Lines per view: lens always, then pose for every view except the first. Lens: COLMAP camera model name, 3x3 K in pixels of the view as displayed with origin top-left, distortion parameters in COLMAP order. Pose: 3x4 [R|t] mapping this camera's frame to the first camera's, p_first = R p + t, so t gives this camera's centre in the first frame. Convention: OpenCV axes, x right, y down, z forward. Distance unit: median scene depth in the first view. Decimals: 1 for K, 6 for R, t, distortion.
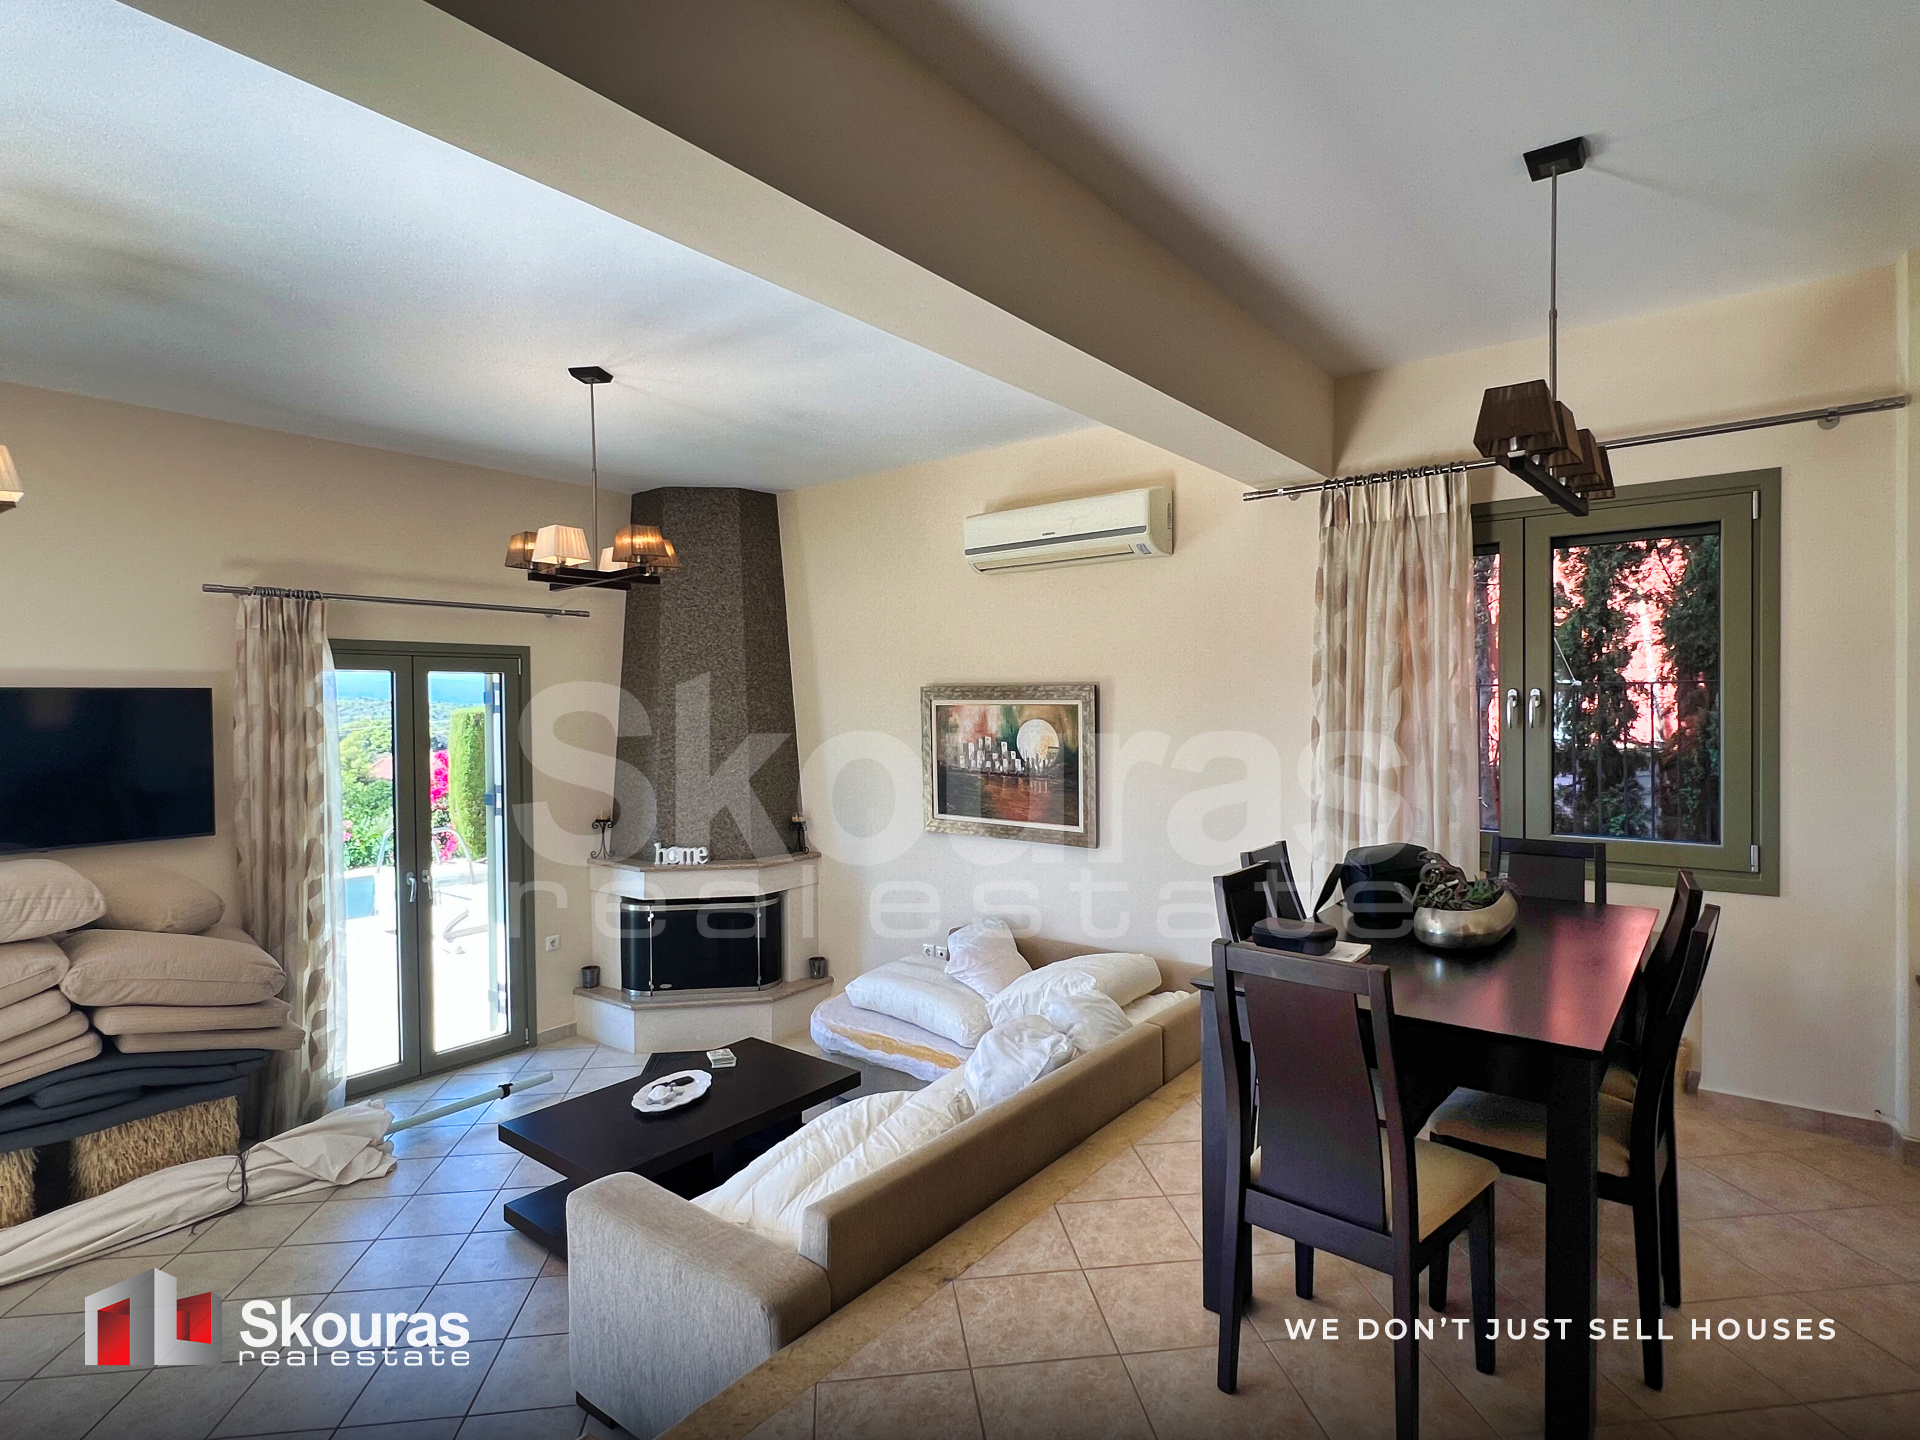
lens RADIAL K [[986.1, 0, 952.8], [0, 986.1, 719.7], [0, 0, 1]] dist [0.000884, -0.000927]
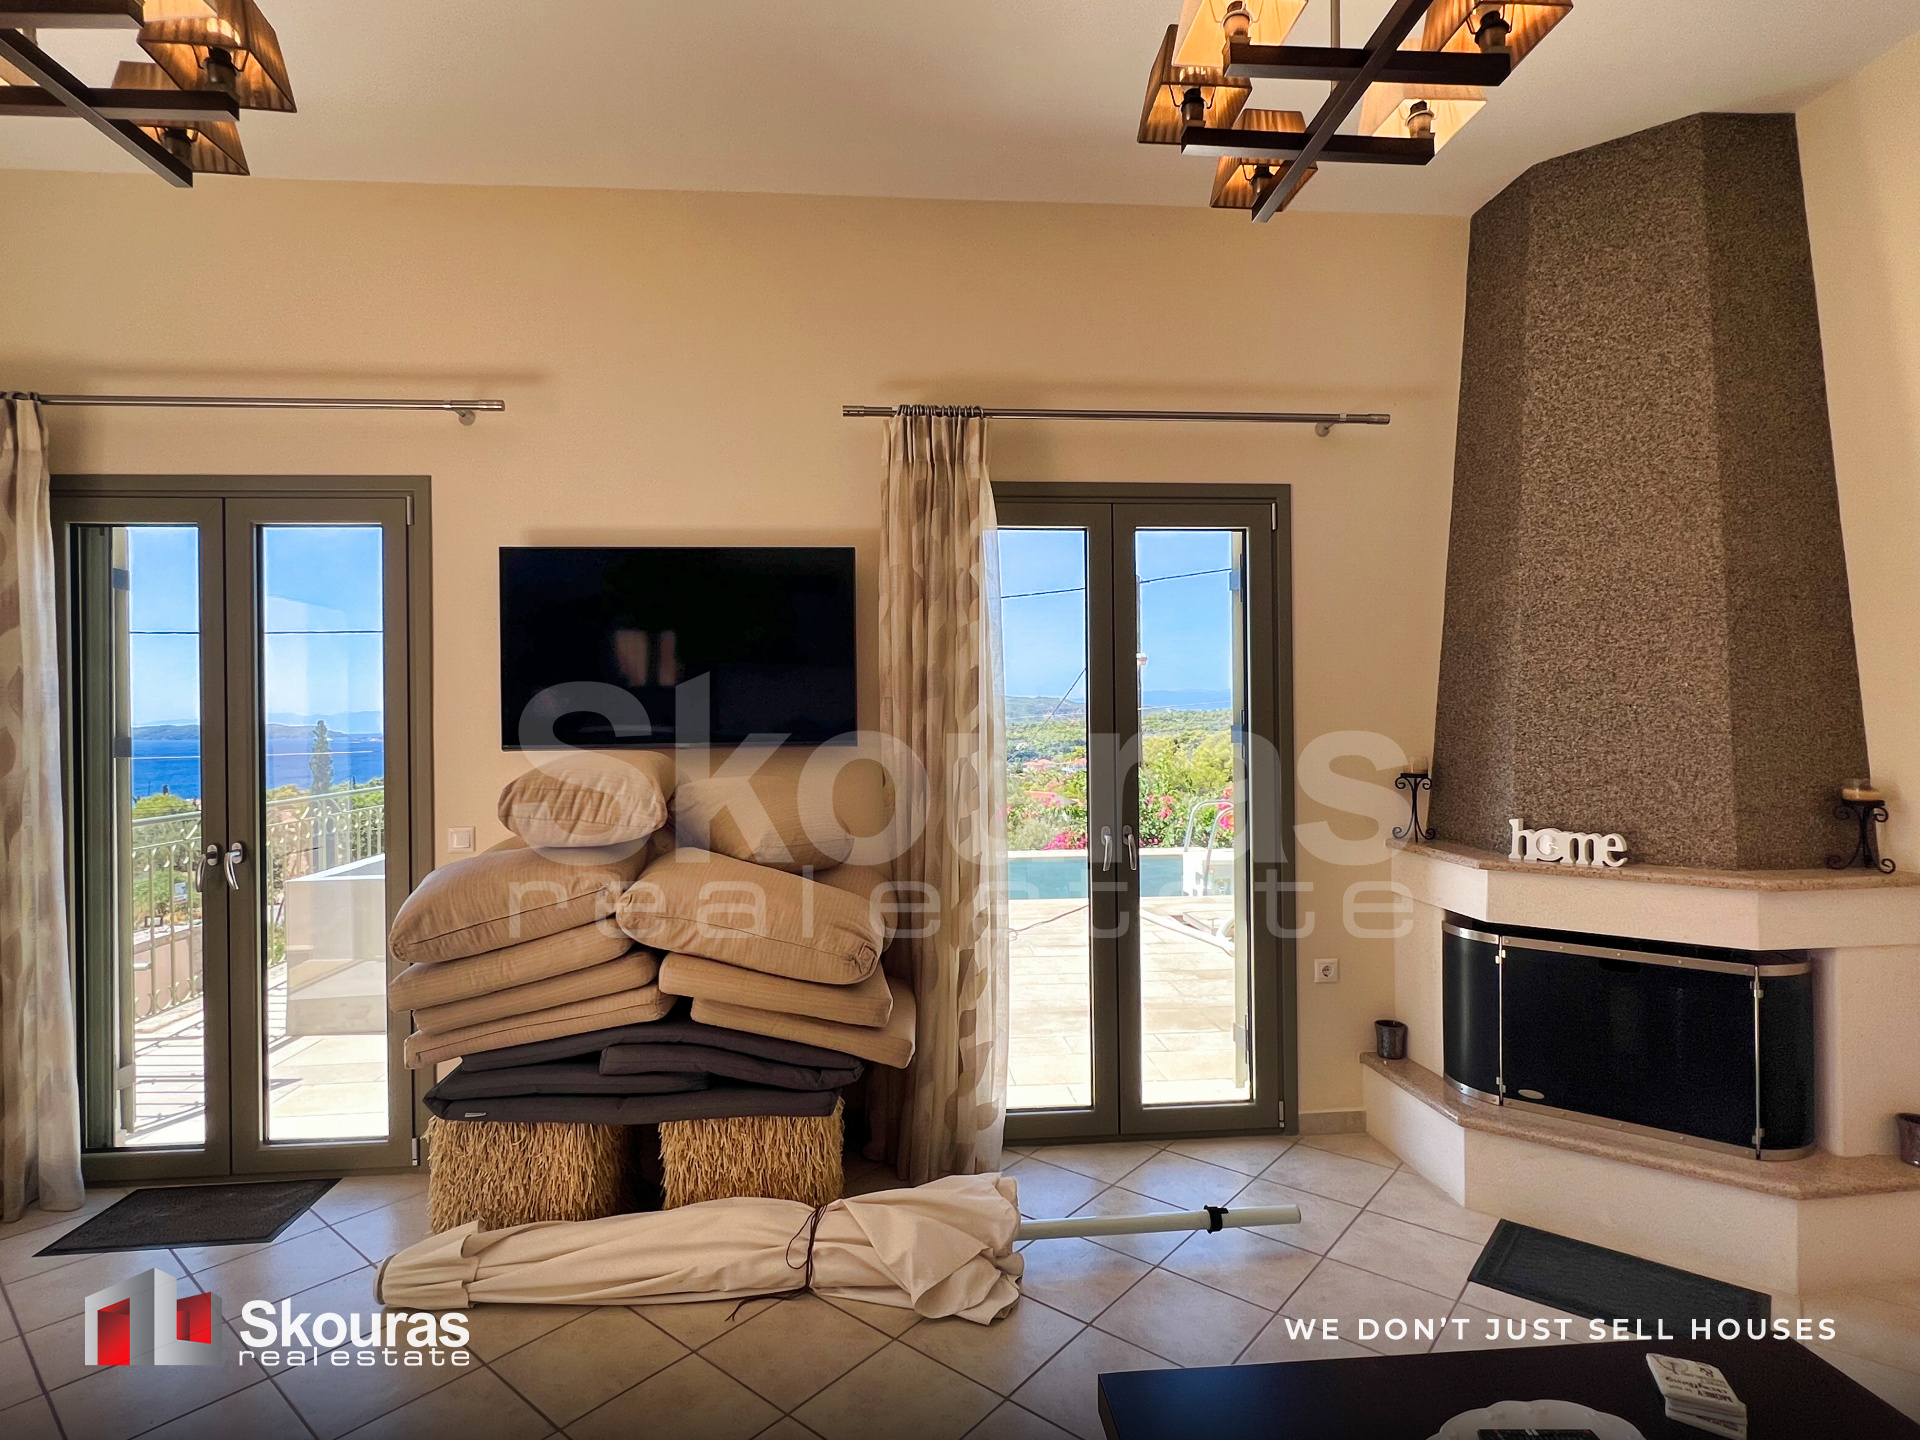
lens RADIAL K [[986.1, 0, 952.8], [0, 986.1, 719.7], [0, 0, 1]] dist [0.000884, -0.000927]
pose [[0.681158, 0.001274, -0.732135, -0.128660], [-0.008130, 0.999950, -0.005824, 0.084832], [0.732091, 0.009919, 0.681134, 0.456905]]
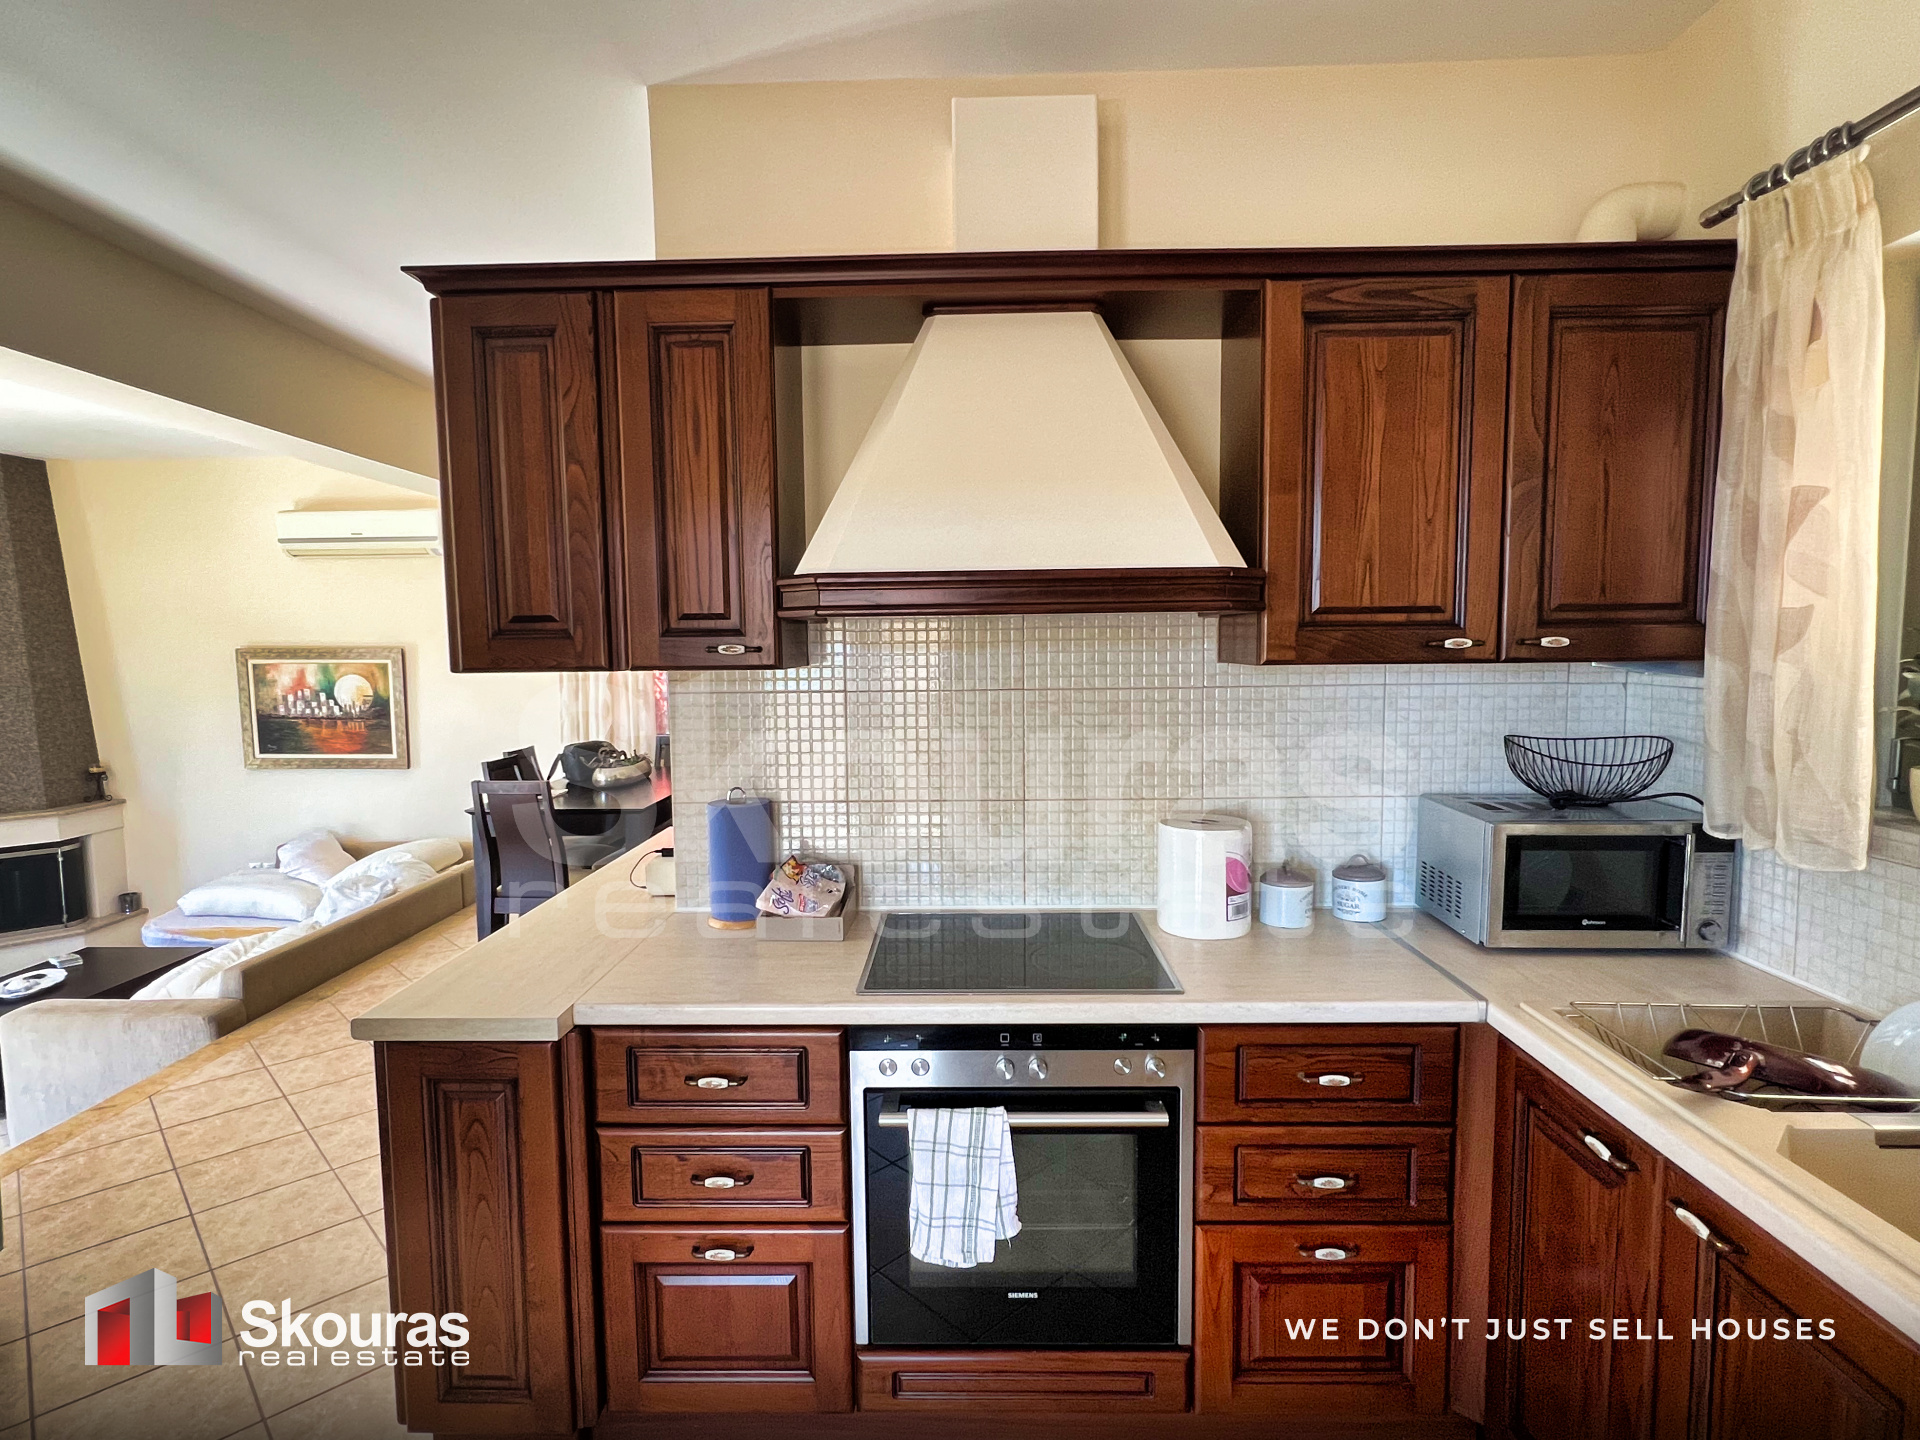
lens RADIAL K [[986.1, 0, 952.8], [0, 986.1, 719.7], [0, 0, 1]] dist [0.000884, -0.000927]
pose [[0.794359, -0.046818, 0.605642, -0.074031], [0.013147, 0.998117, 0.059914, -0.008196], [-0.607307, -0.039631, 0.793478, -0.502562]]
